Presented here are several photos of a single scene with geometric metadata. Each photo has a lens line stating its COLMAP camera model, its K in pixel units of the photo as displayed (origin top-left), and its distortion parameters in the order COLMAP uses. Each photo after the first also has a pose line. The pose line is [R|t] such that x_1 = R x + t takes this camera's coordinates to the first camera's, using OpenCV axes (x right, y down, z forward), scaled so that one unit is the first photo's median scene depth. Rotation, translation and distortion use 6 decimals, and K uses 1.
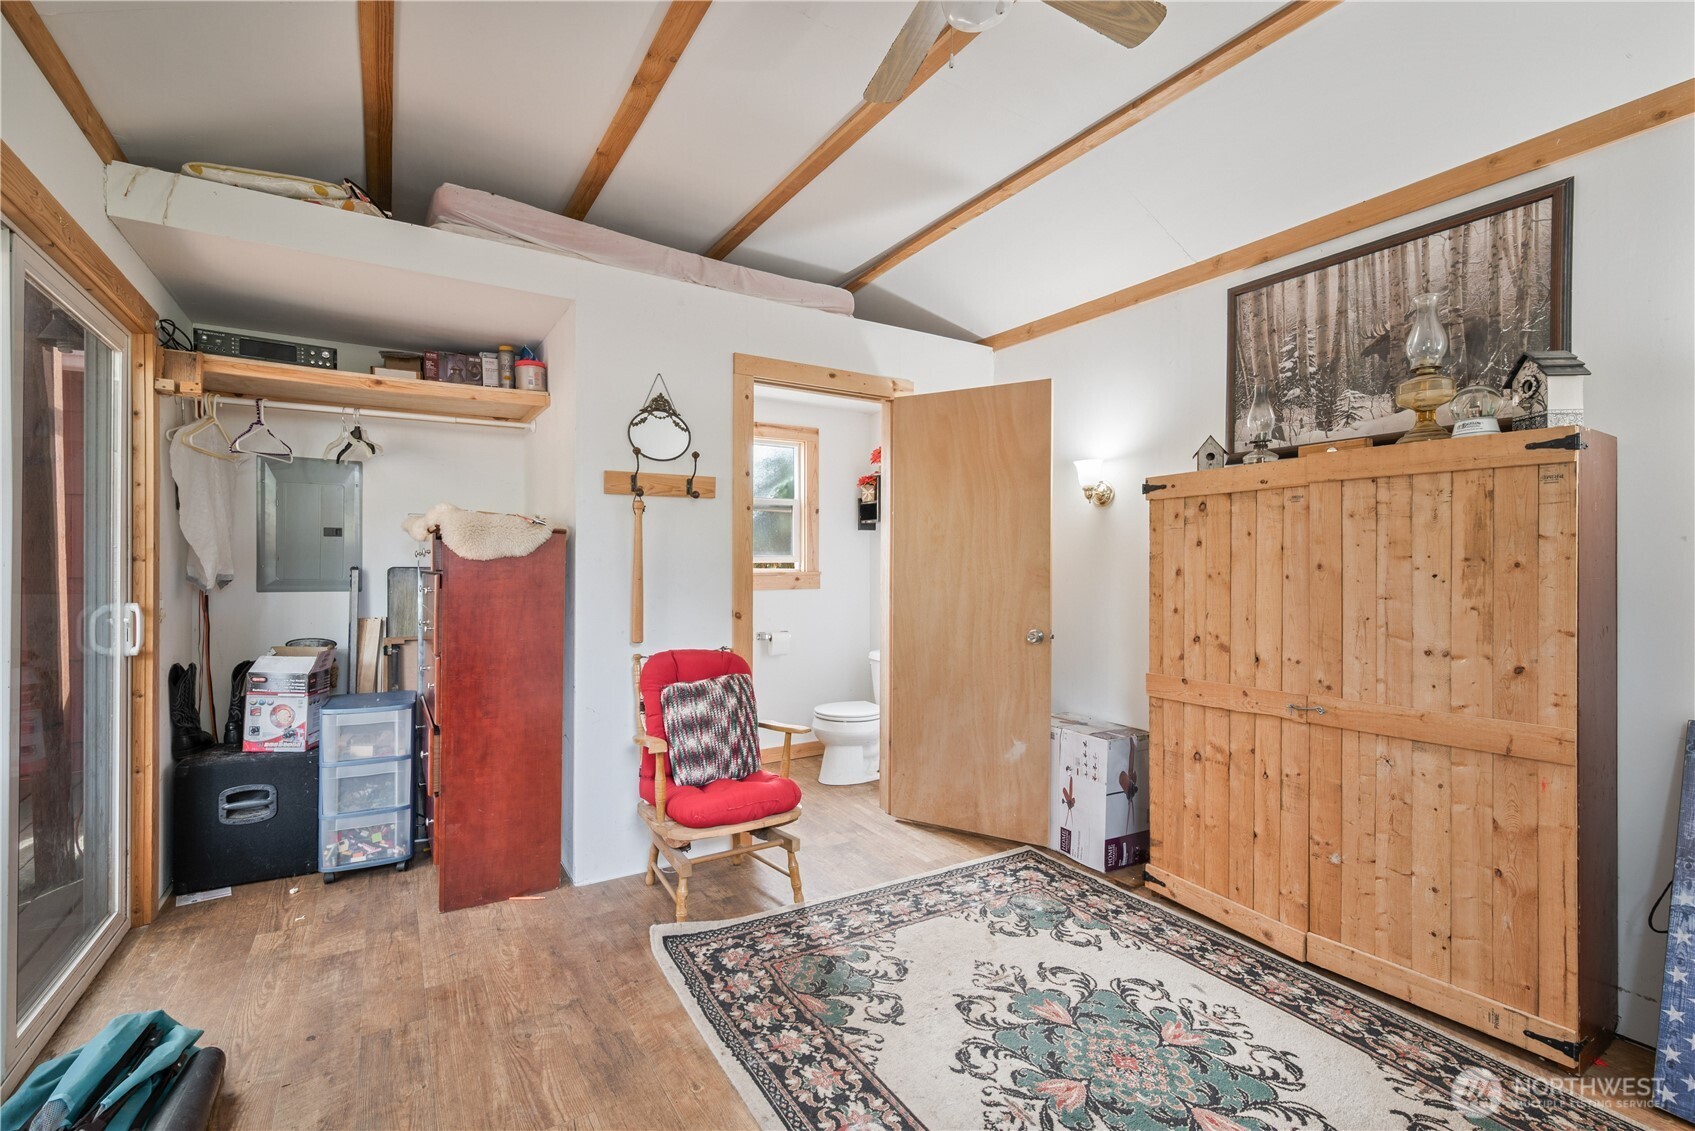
lens RADIAL K [[733.4, 0, 847.6], [0, 733.4, 566.4], [0, 0, 1]] dist [-0.004461, 0.000118]
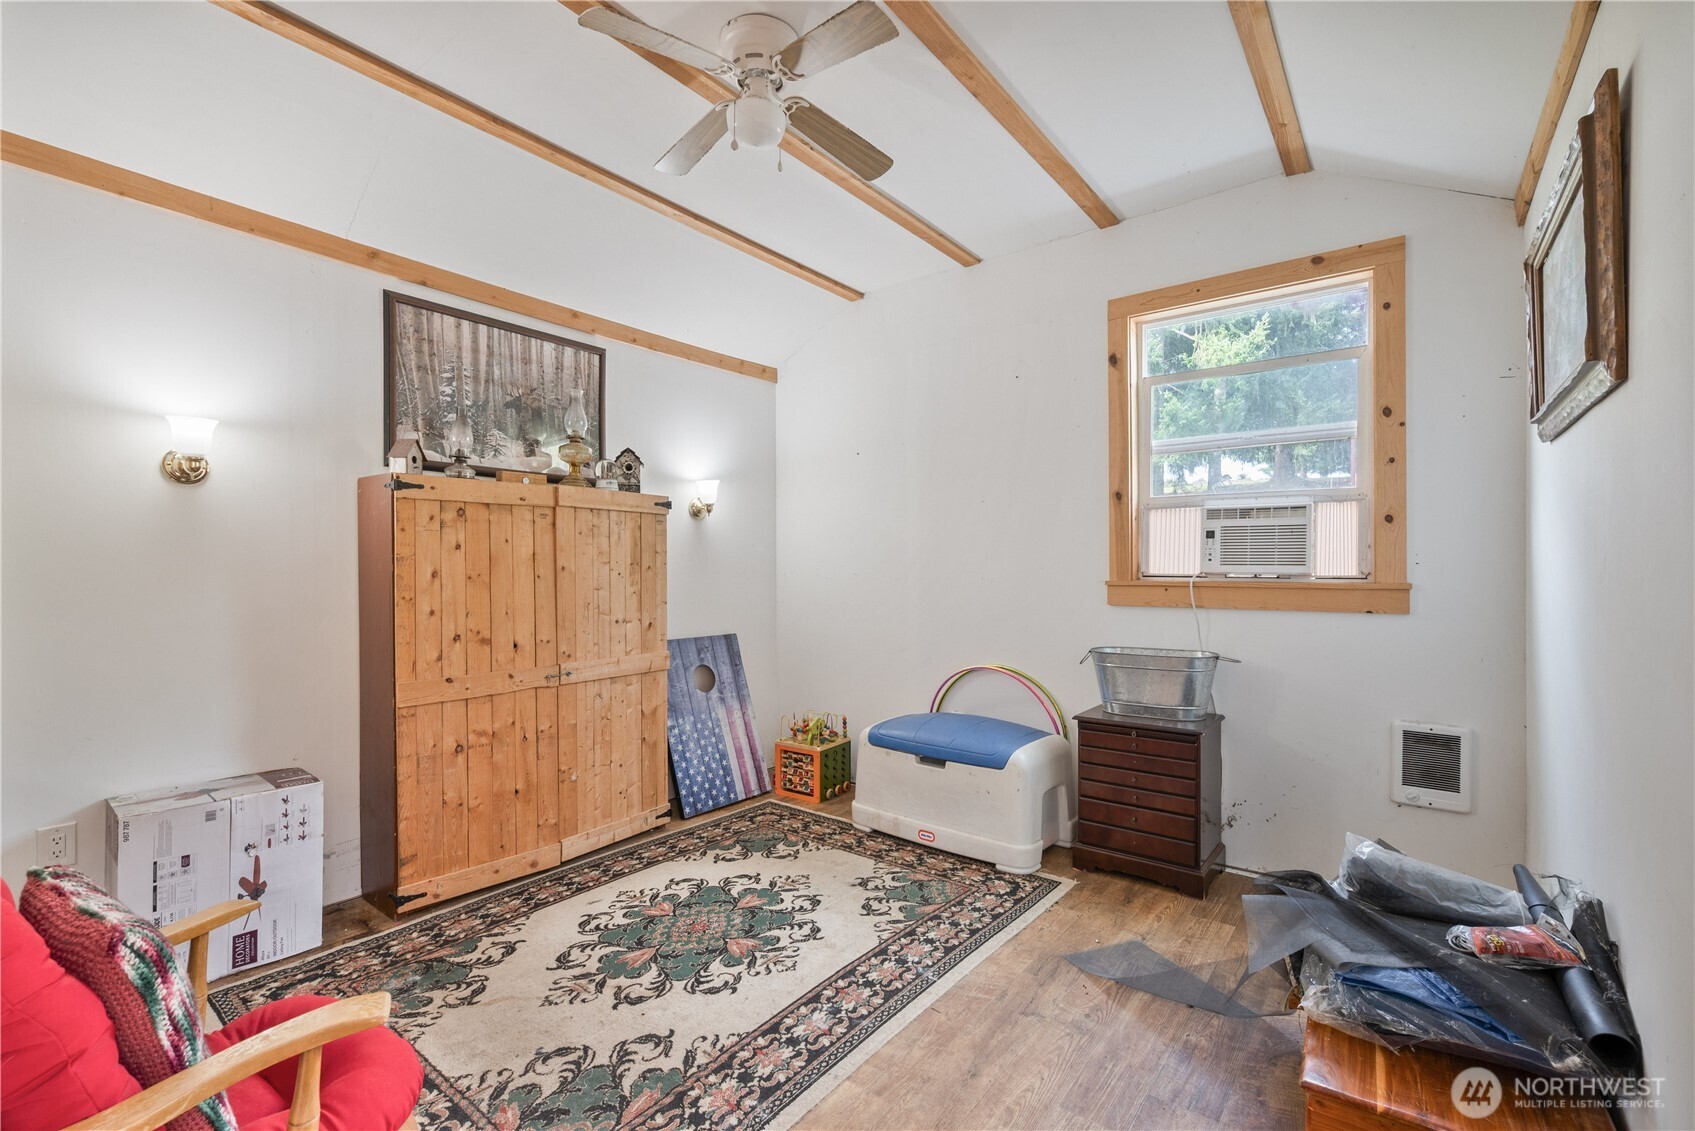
lens RADIAL K [[733.4, 0, 849.5], [0, 733.4, 564.6], [0, 0, 1]] dist [-0.004461, 0.000118]
pose [[-0.344794, -0.001562, 0.938677, -0.763692], [-0.002759, 0.999996, 0.000651, -0.008642], [-0.938674, -0.002365, -0.344797, 0.906047]]
